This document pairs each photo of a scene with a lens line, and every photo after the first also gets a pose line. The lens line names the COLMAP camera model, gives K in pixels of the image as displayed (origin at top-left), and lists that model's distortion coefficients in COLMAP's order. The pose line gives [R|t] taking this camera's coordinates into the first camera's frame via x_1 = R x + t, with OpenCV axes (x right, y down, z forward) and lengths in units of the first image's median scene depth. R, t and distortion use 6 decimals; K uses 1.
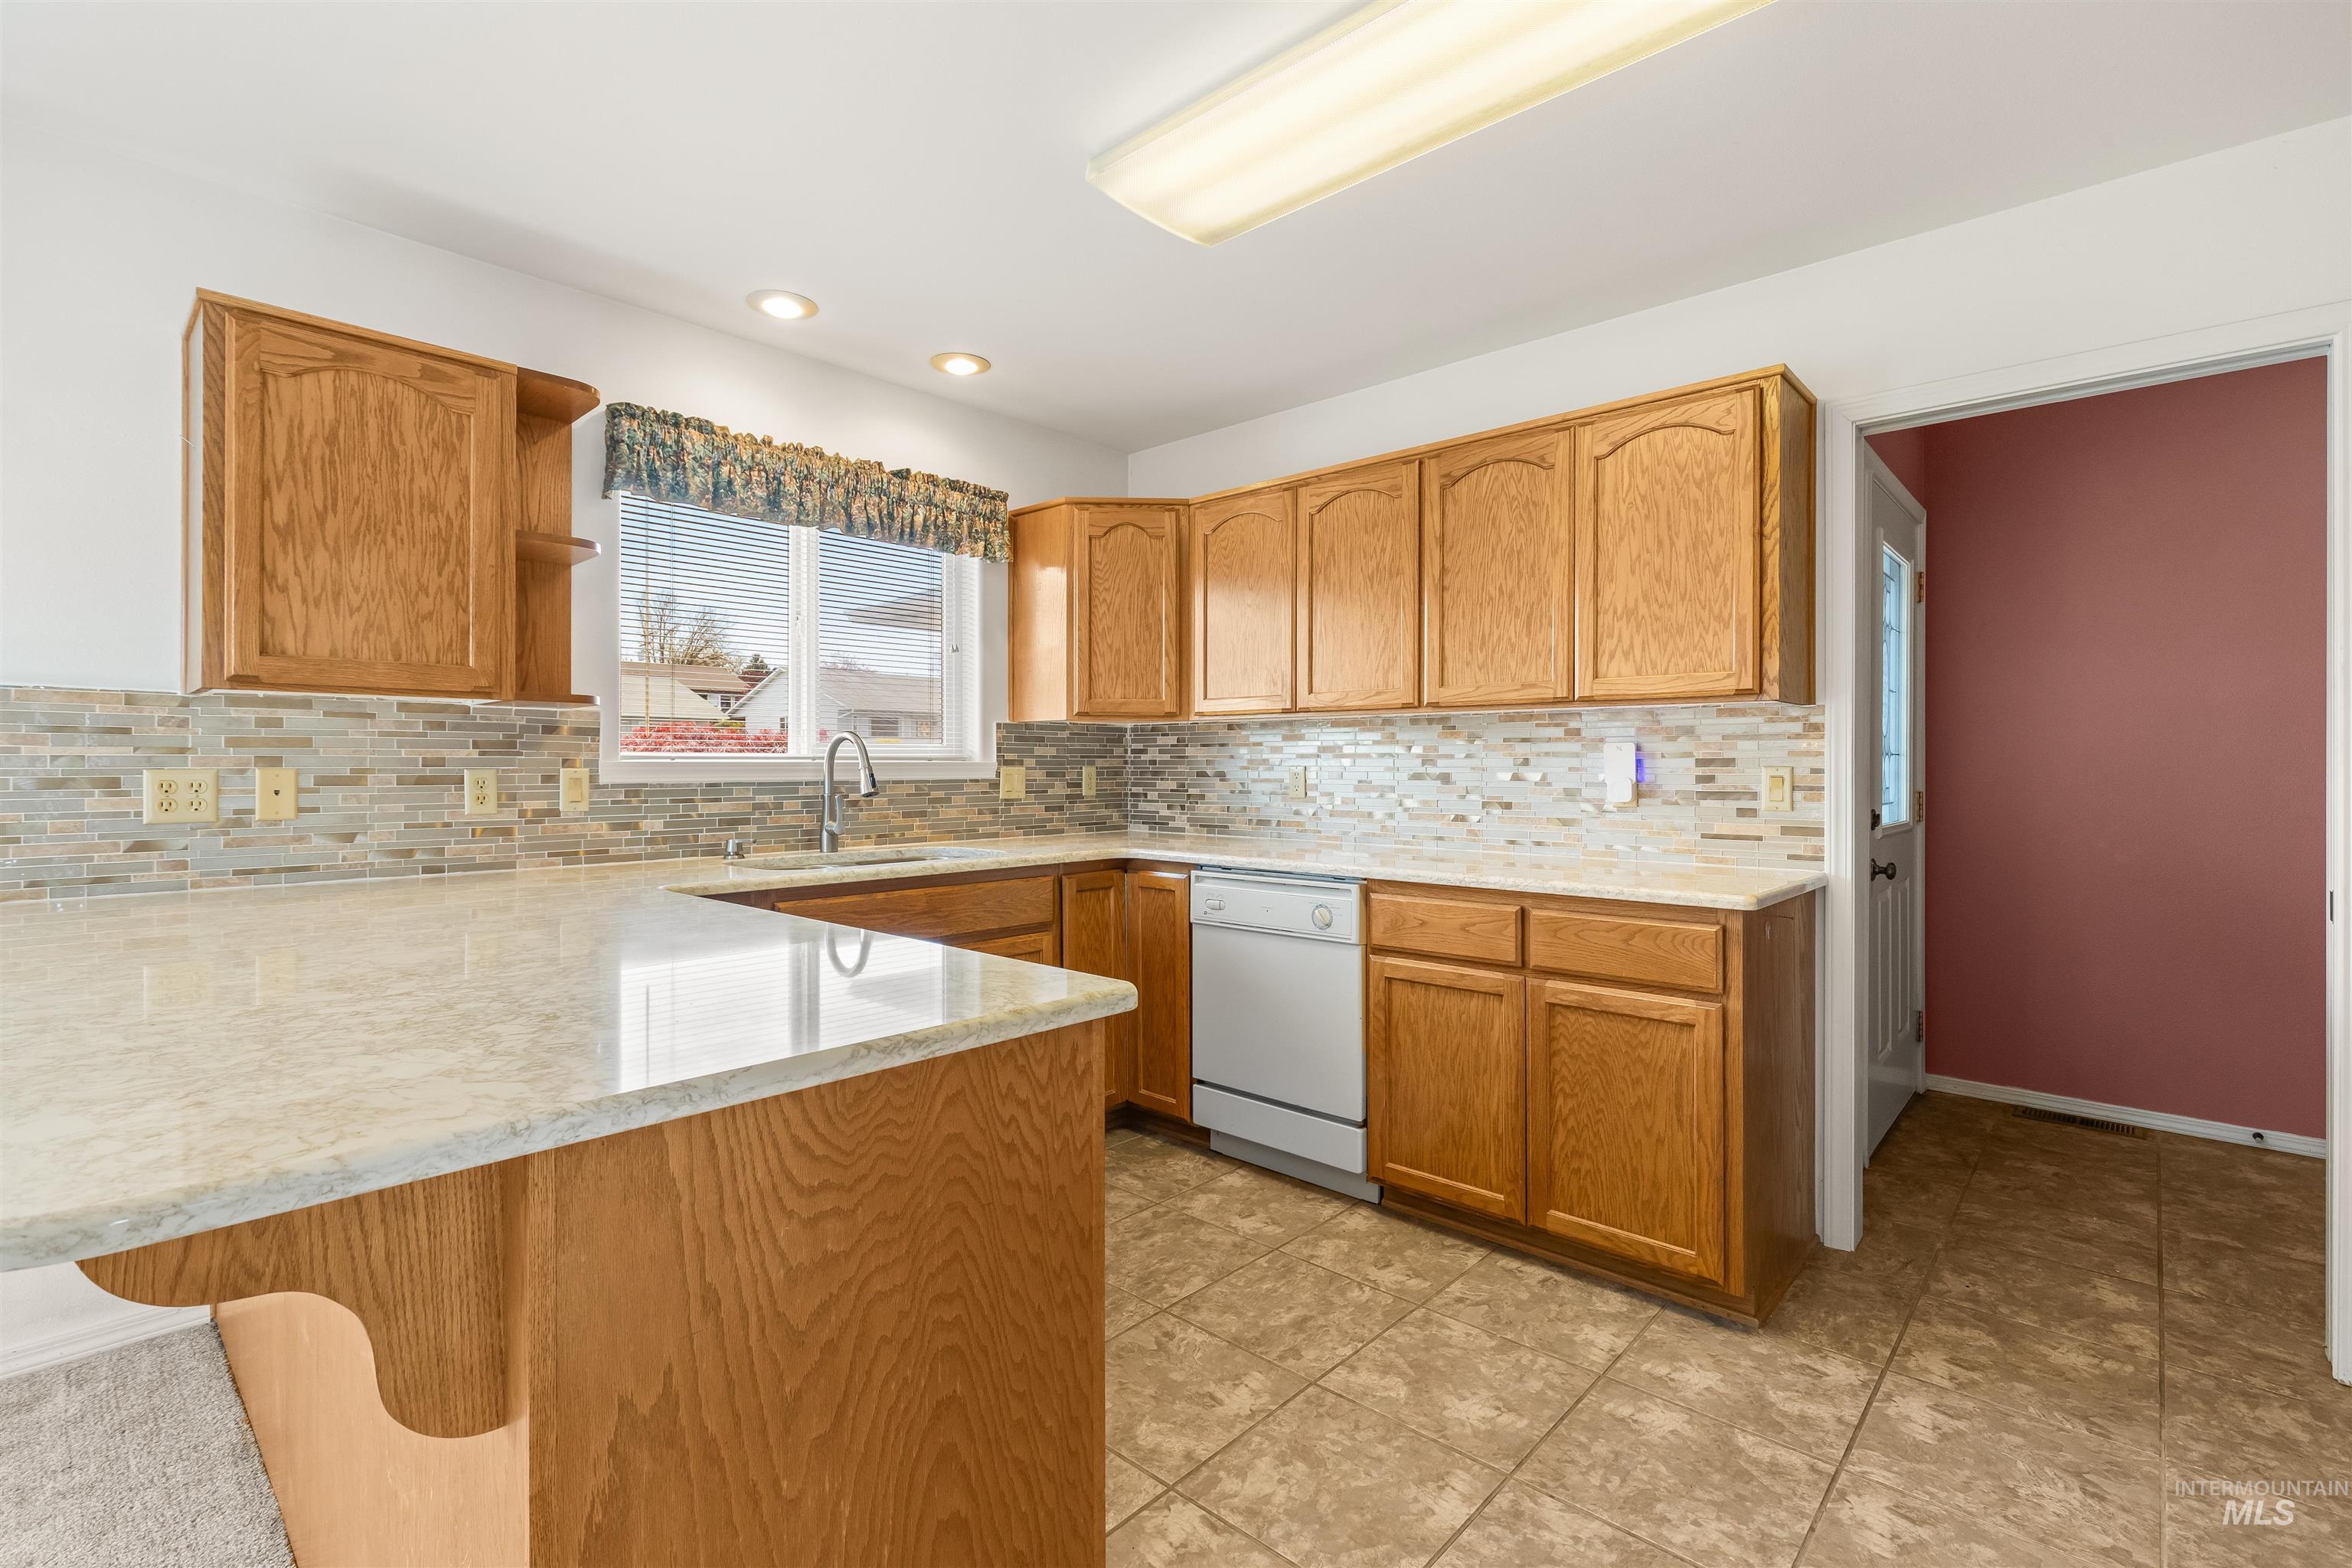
lens RADIAL K [[1053.7, 0, 1183.8], [0, 1053.7, 766.8], [0, 0, 1]] dist [0.002121, -0.001395]
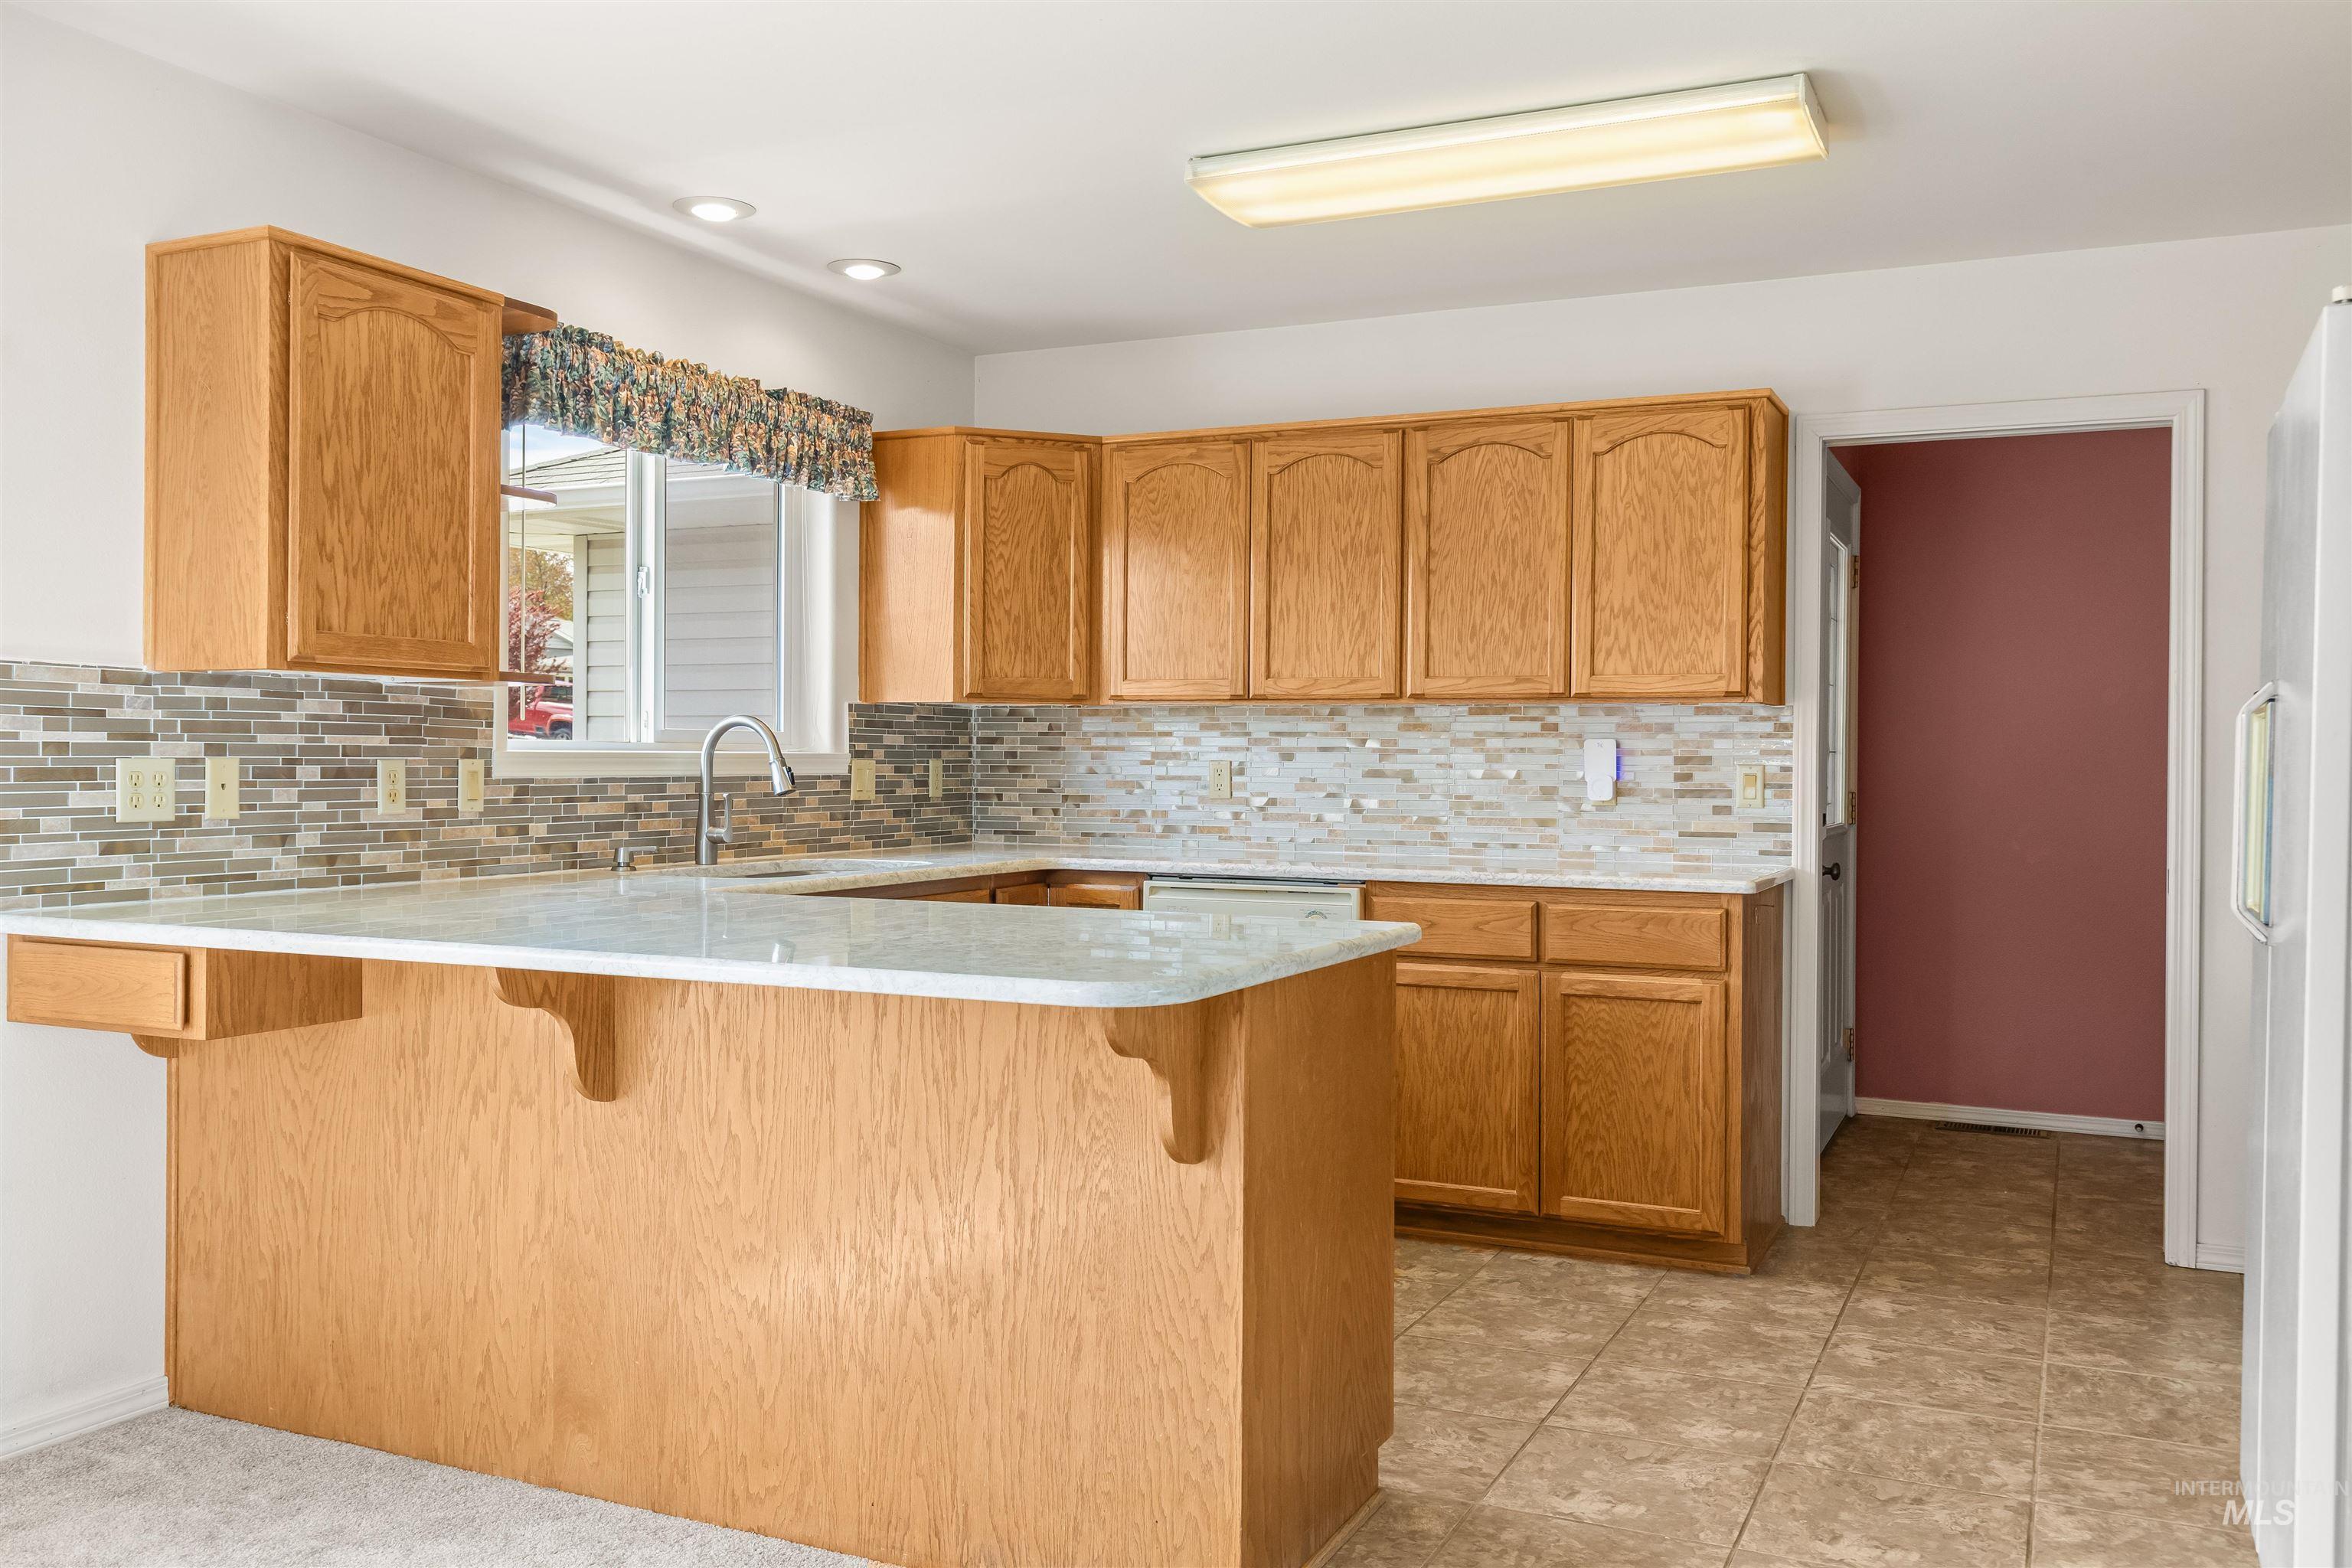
lens RADIAL K [[1871.9, 0, 1176.6], [0, 1871.9, 771.0], [0, 0, 1]] dist [0.021909, -0.009395]
pose [[0.957313, 0.004574, 0.289016, -0.492407], [-0.006431, 0.999964, 0.005474, -0.001076], [-0.288981, -0.007099, 0.957309, -0.577472]]
